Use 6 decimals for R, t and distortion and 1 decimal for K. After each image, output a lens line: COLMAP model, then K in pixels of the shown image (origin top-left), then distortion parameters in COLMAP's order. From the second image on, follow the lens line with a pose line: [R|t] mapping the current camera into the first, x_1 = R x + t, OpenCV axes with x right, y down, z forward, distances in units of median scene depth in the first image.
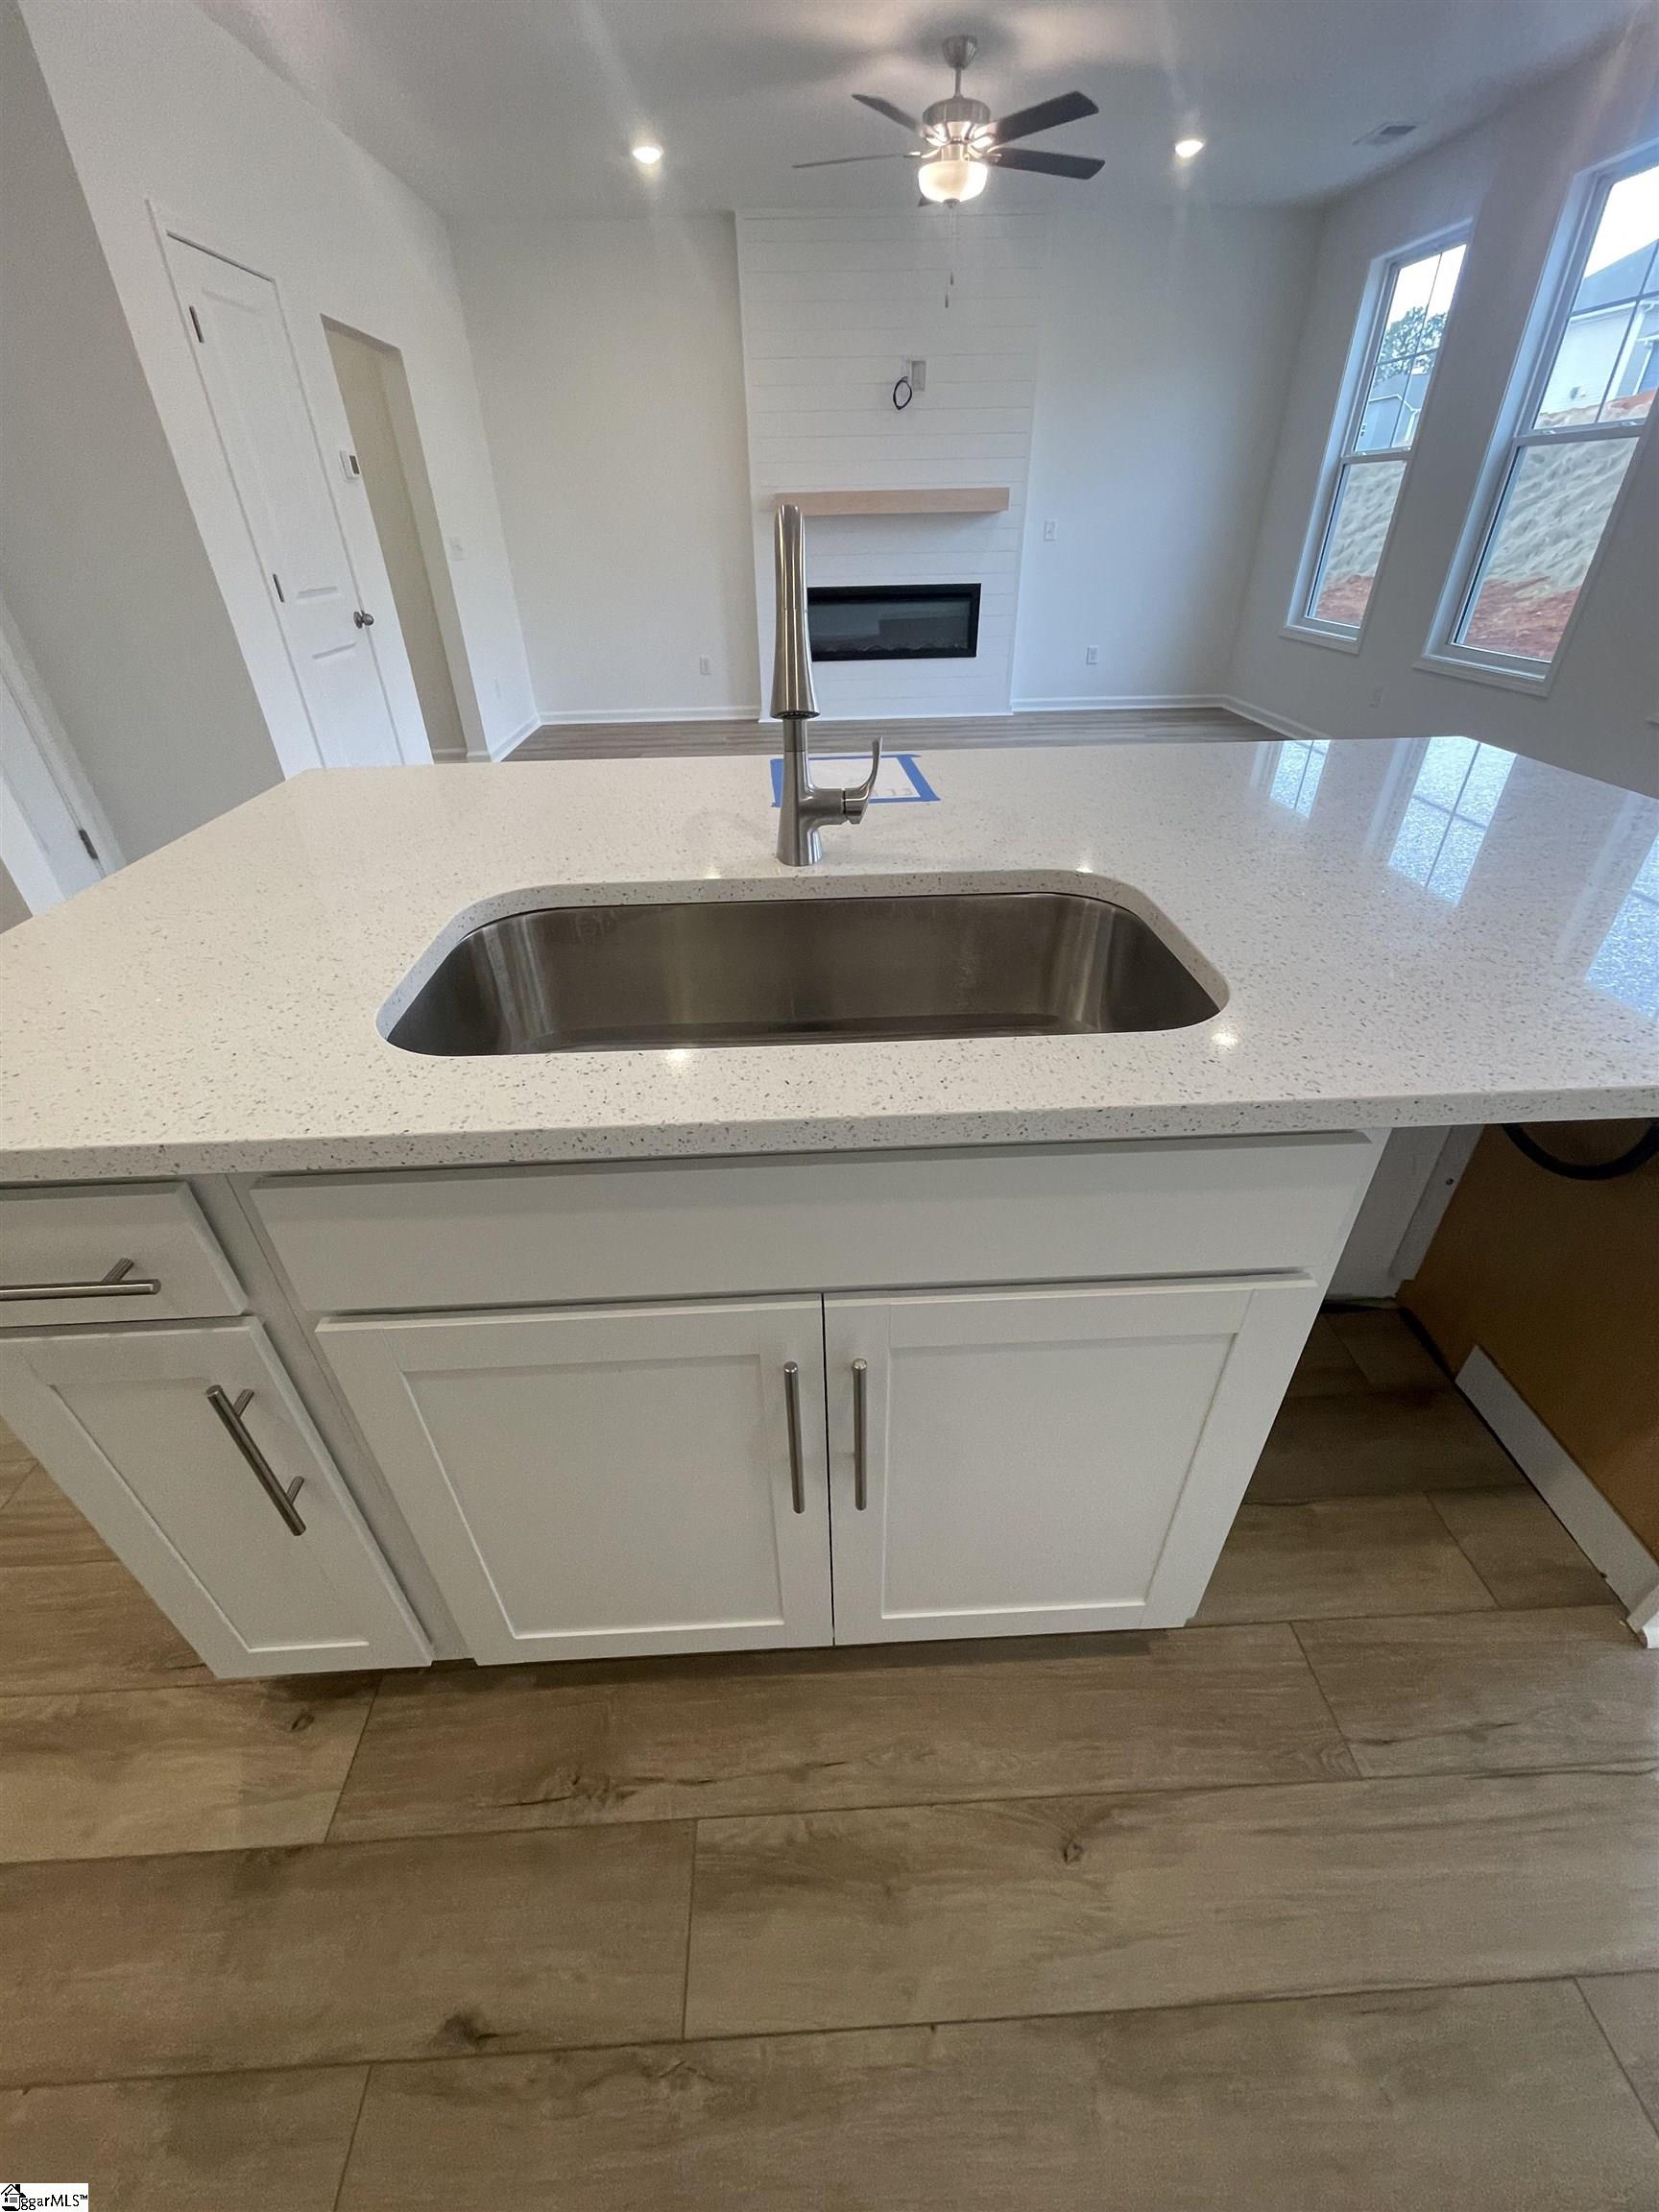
lens RADIAL K [[889.3, 0, 825.1], [0, 889.3, 1095.9], [0, 0, 1]] dist [-0.005586, 0.001440]
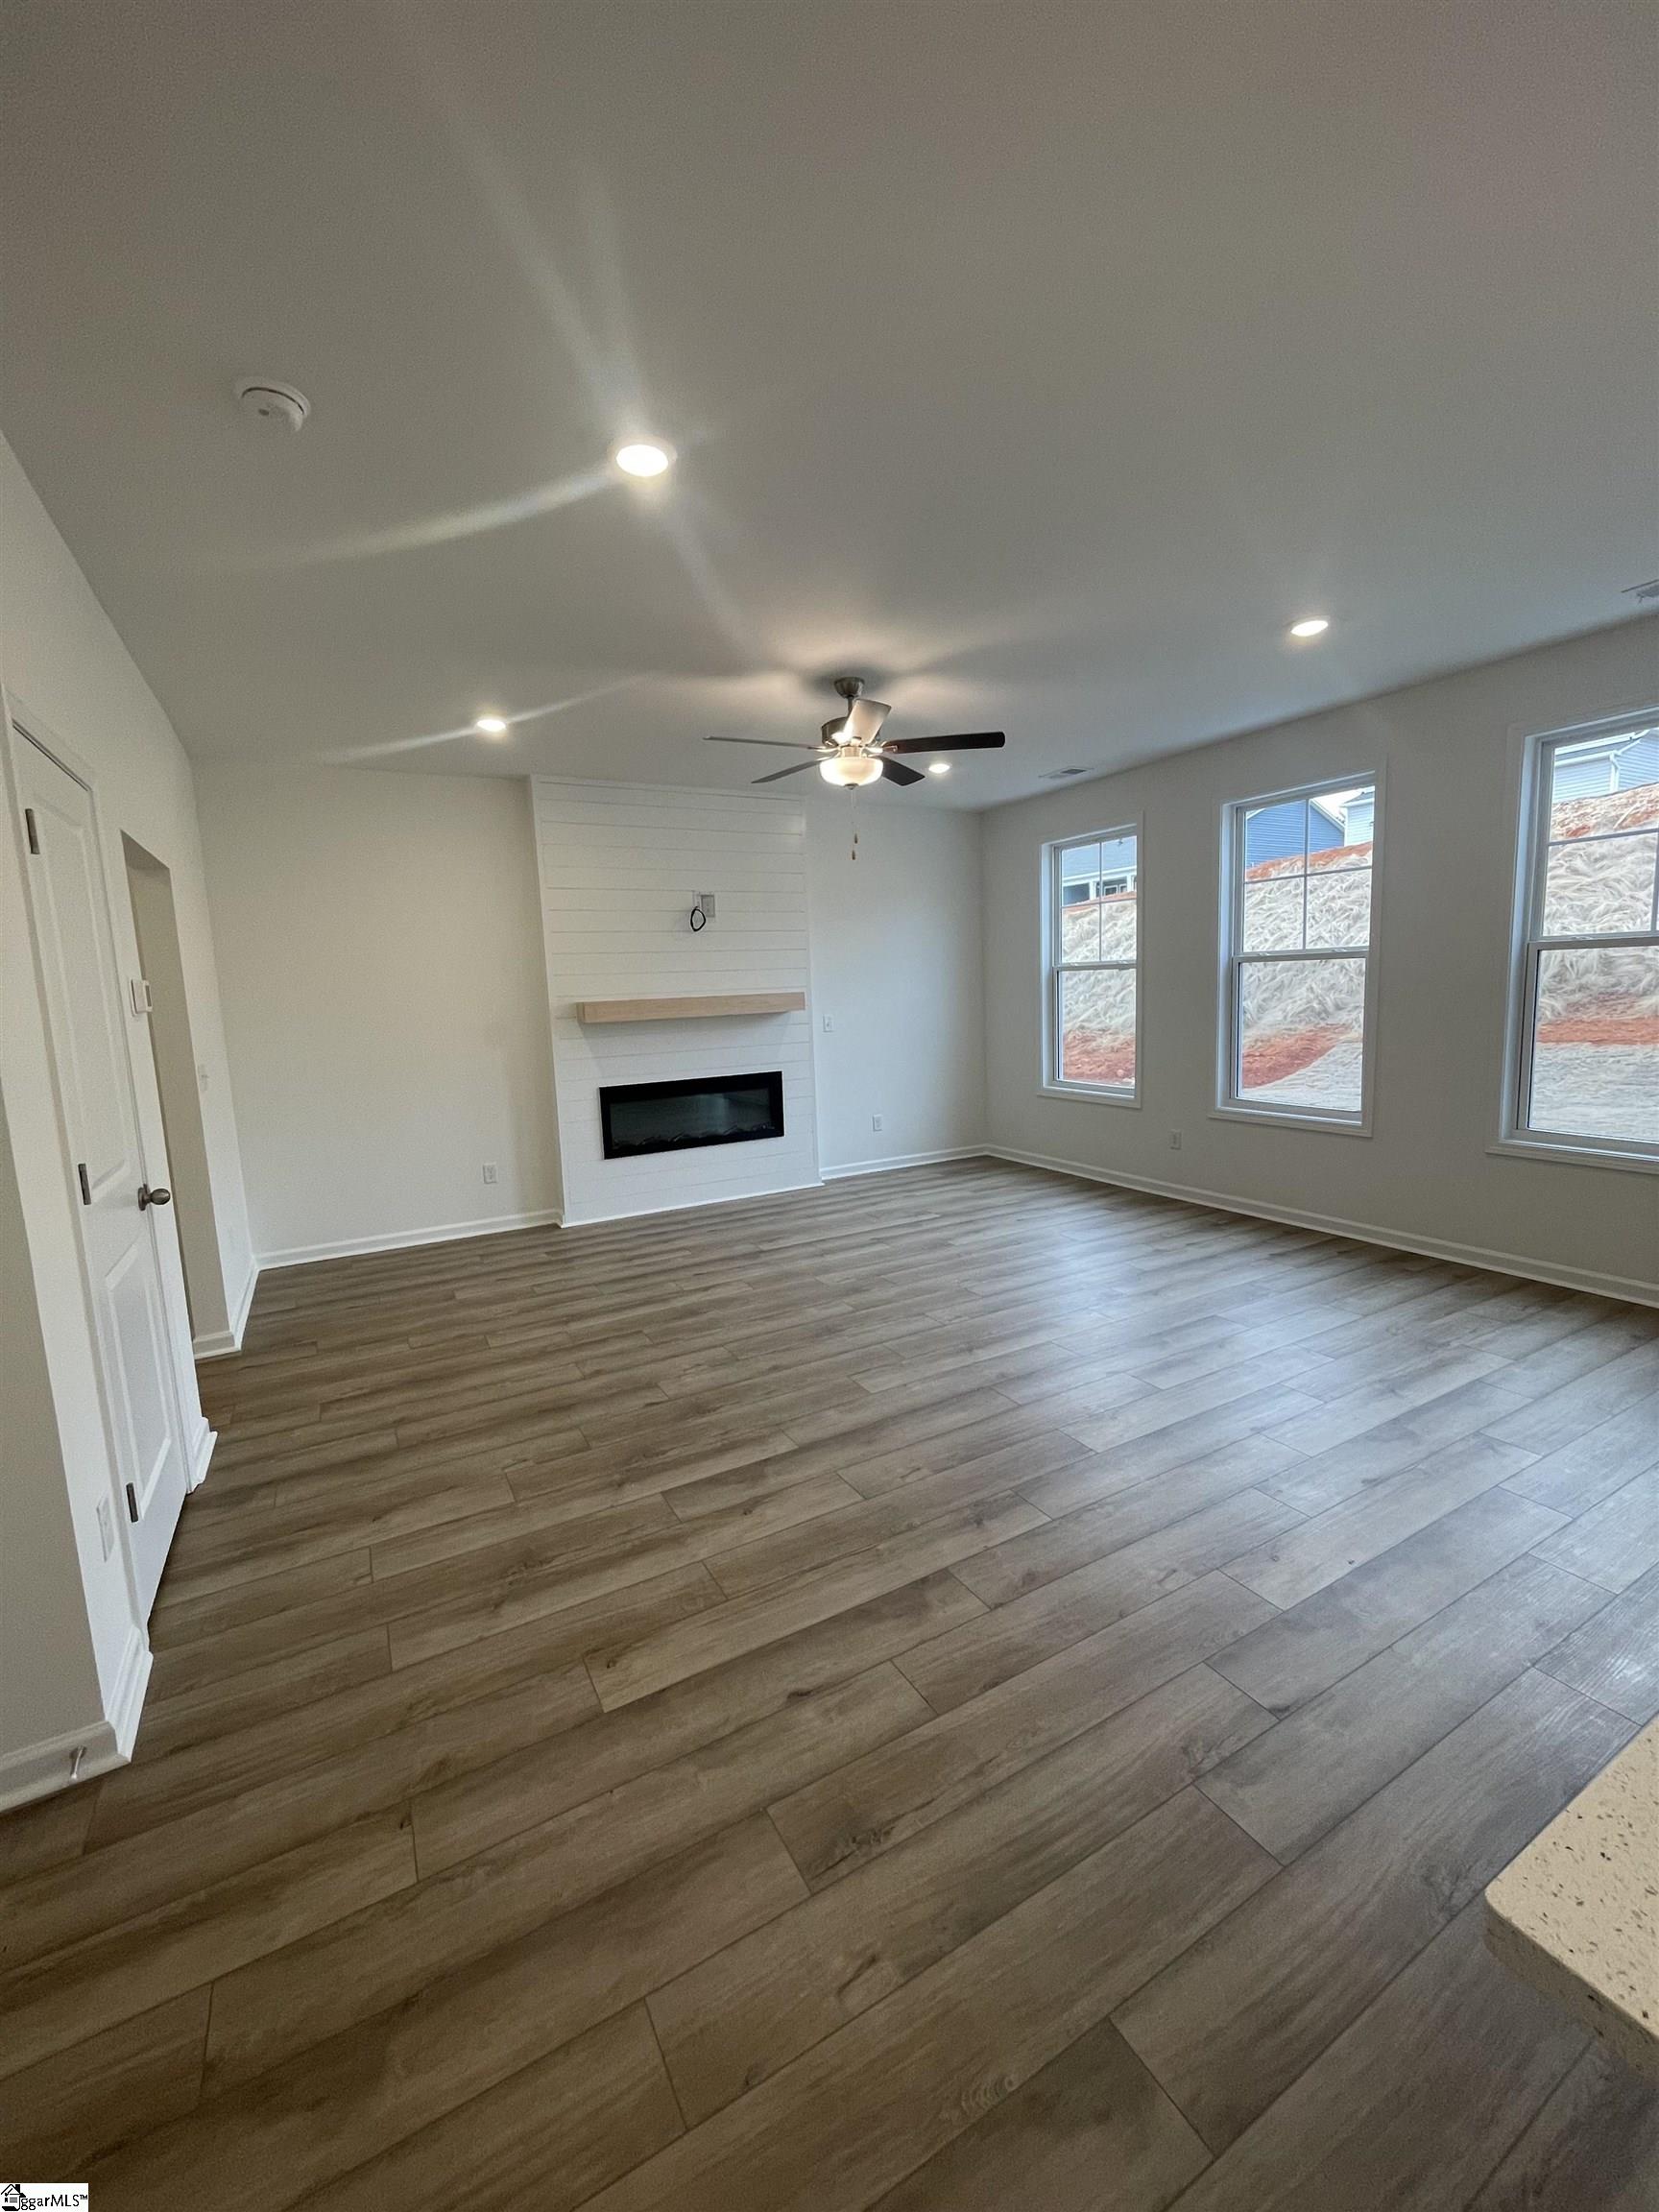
lens RADIAL K [[889.3, 0, 825.3], [0, 889.3, 1106.1], [0, 0, 1]] dist [-0.005586, 0.001440]
pose [[0.893107, -0.079006, 0.442853, -0.264547], [0.264315, 0.888760, -0.374491, -0.166916], [-0.364003, 0.451513, 0.814640, 0.194186]]
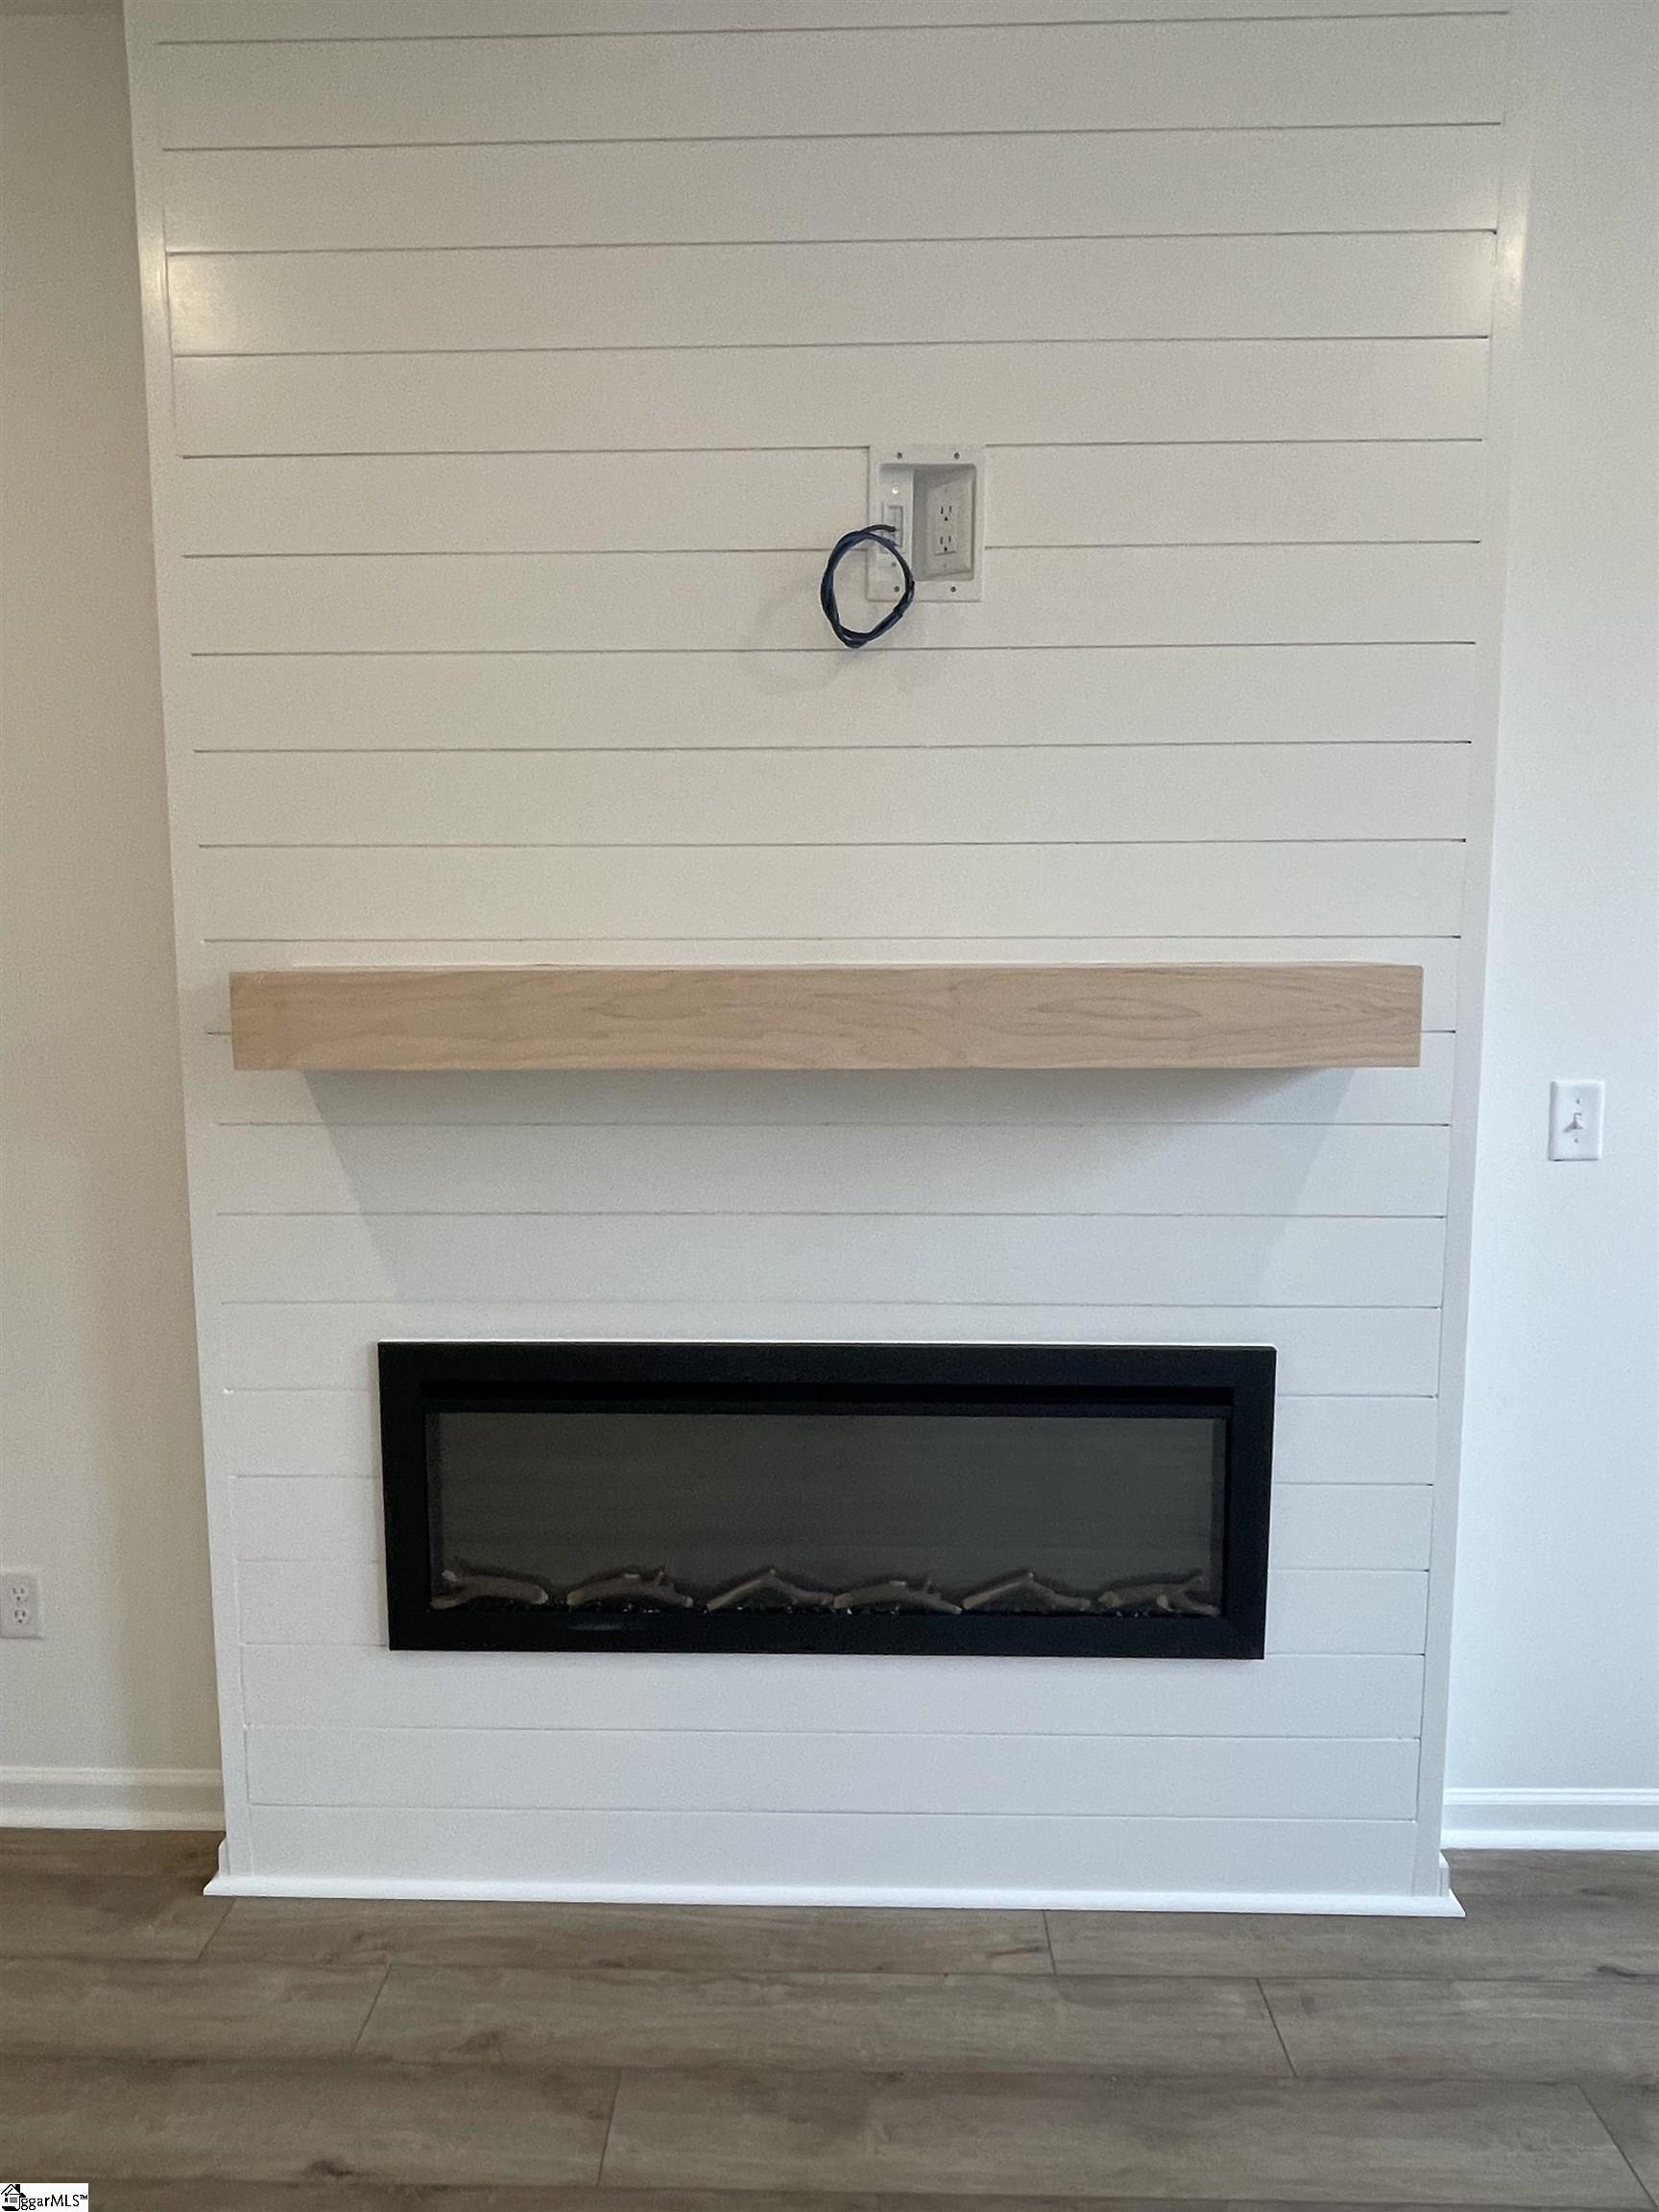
lens RADIAL K [[1412.7, 0, 816.8], [0, 1412.7, 1118.8], [0, 0, 1]] dist [-0.000426, 0.000596]
pose [[0.997705, 0.023121, -0.063634, 0.101708], [-0.049133, 0.893909, -0.445547, -0.537881], [0.046582, 0.447652, 0.892994, 0.771276]]
